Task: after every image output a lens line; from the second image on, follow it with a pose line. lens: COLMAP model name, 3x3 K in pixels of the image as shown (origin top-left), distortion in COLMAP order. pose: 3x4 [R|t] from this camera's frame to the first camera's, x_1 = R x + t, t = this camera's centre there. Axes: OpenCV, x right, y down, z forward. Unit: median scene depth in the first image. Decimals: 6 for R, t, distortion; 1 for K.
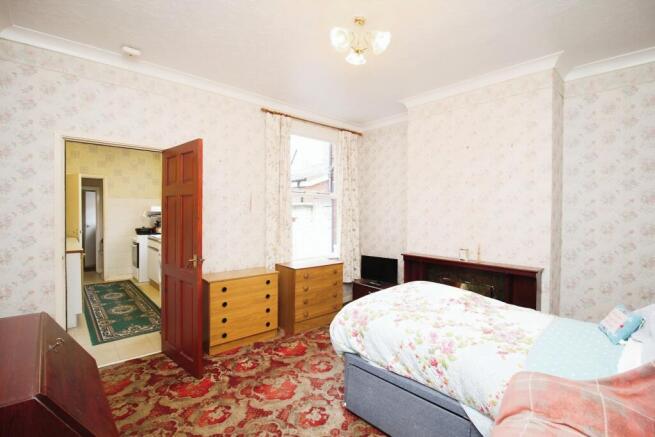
lens RADIAL K [[304.7, 0, 330.0], [0, 304.7, 214.3], [0, 0, 1]] dist [-0.002871, -0.000140]
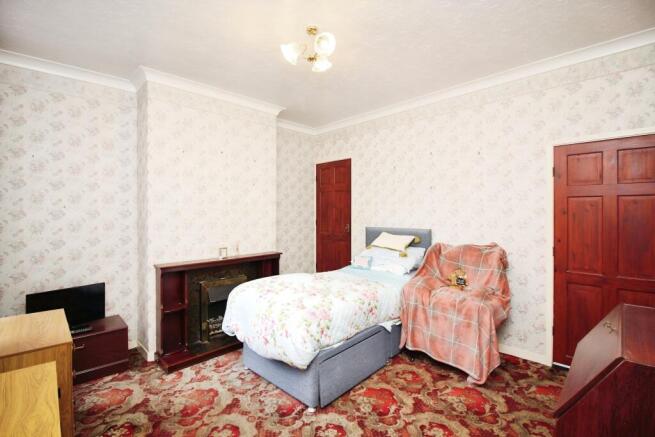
lens RADIAL K [[304.7, 0, 330.0], [0, 304.7, 215.1], [0, 0, 1]] dist [-0.002871, -0.000140]
pose [[-0.052780, -0.017609, 0.998451, -1.214386], [0.008915, 0.999796, 0.018104, -0.028904], [-0.998566, 0.009857, -0.052612, 1.307406]]
